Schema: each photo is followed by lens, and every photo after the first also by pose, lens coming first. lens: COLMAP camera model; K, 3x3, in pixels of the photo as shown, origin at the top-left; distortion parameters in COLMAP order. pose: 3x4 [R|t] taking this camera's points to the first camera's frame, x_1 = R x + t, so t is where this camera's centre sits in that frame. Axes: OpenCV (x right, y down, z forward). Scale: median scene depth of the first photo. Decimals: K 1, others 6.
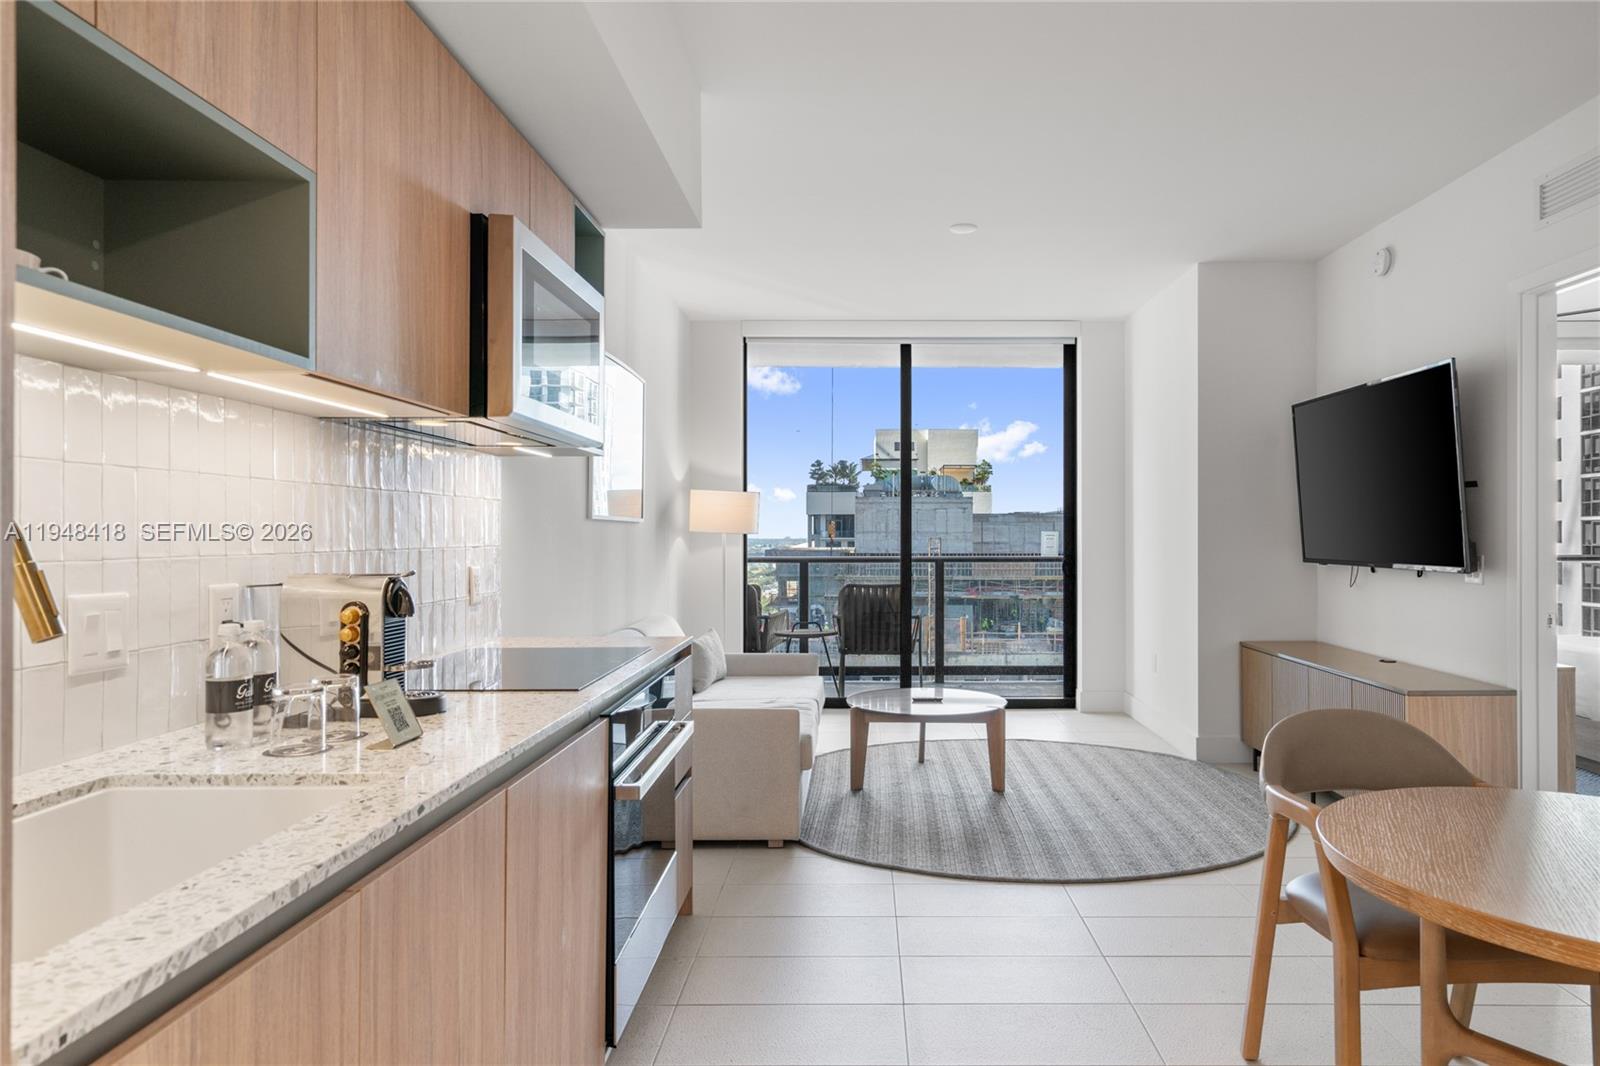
lens RADIAL K [[1005.7, 0, 855.8], [0, 1005.7, 530.4], [0, 0, 1]] dist [0.003438, -0.000081]
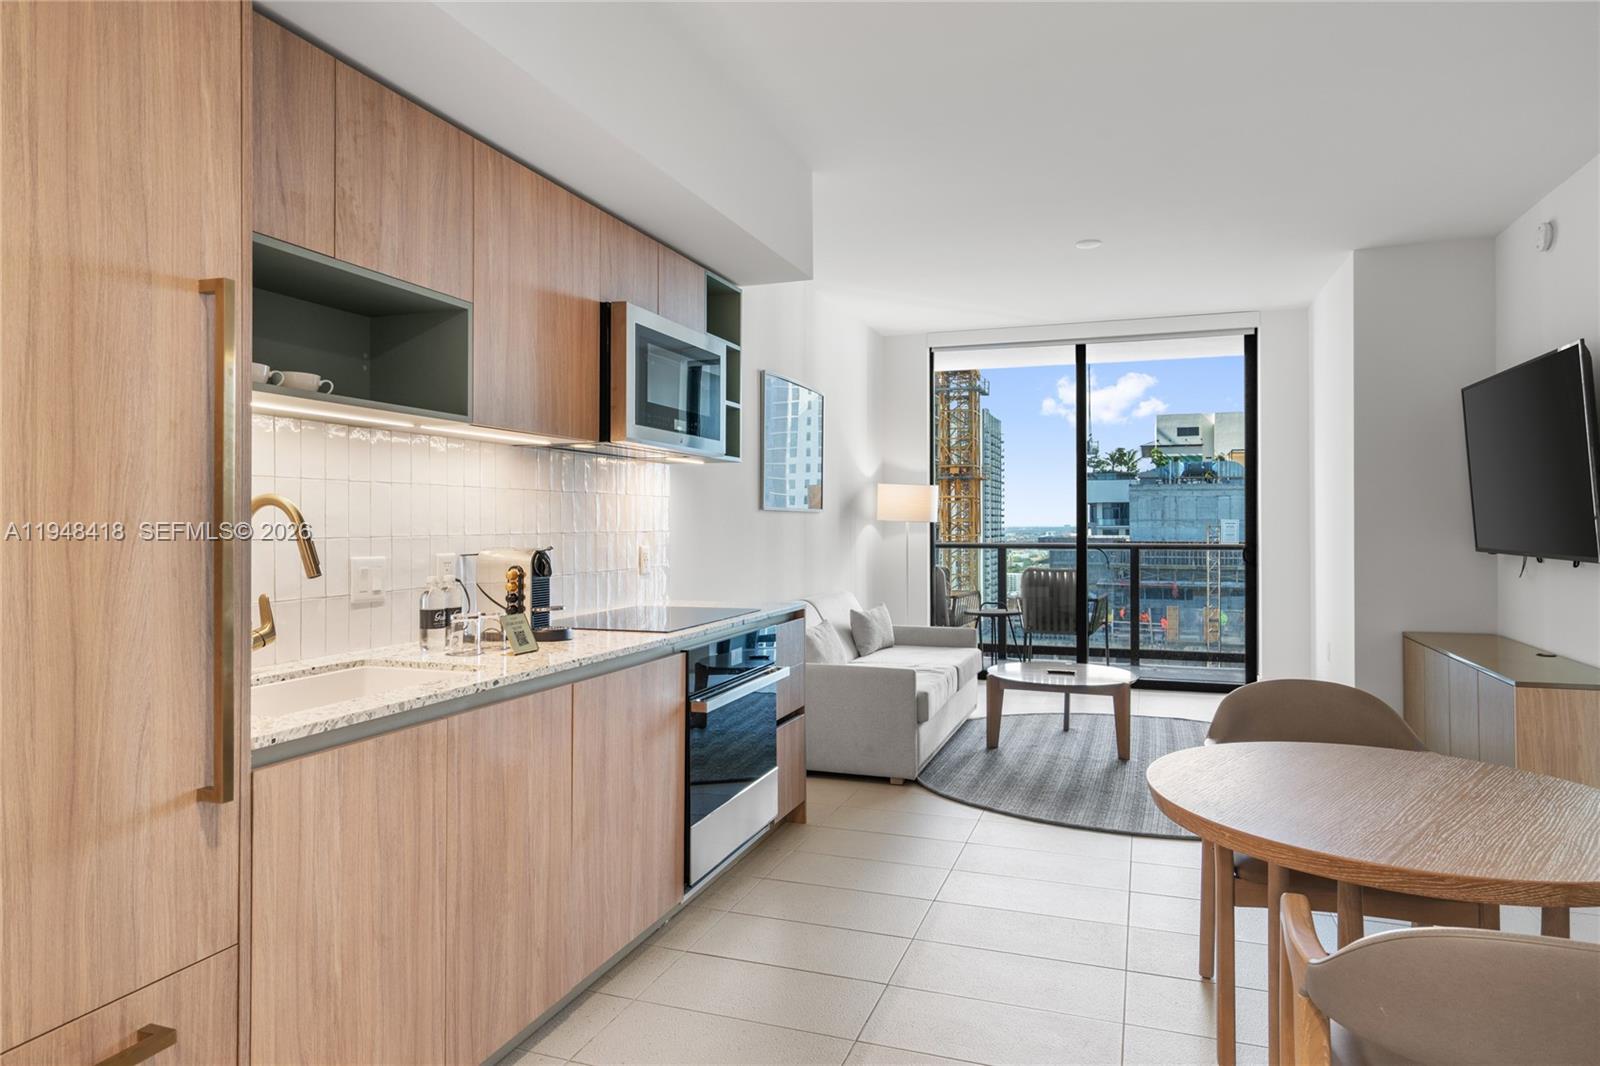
lens RADIAL K [[983.8, 0, 806.8], [0, 983.8, 517.8], [0, 0, 1]] dist [-0.001707, 0.000091]
pose [[0.940489, -0.001375, -0.339822, 0.230866], [0.001164, 0.999999, -0.000824, -0.000731], [0.339823, 0.000380, 0.940489, -0.144109]]
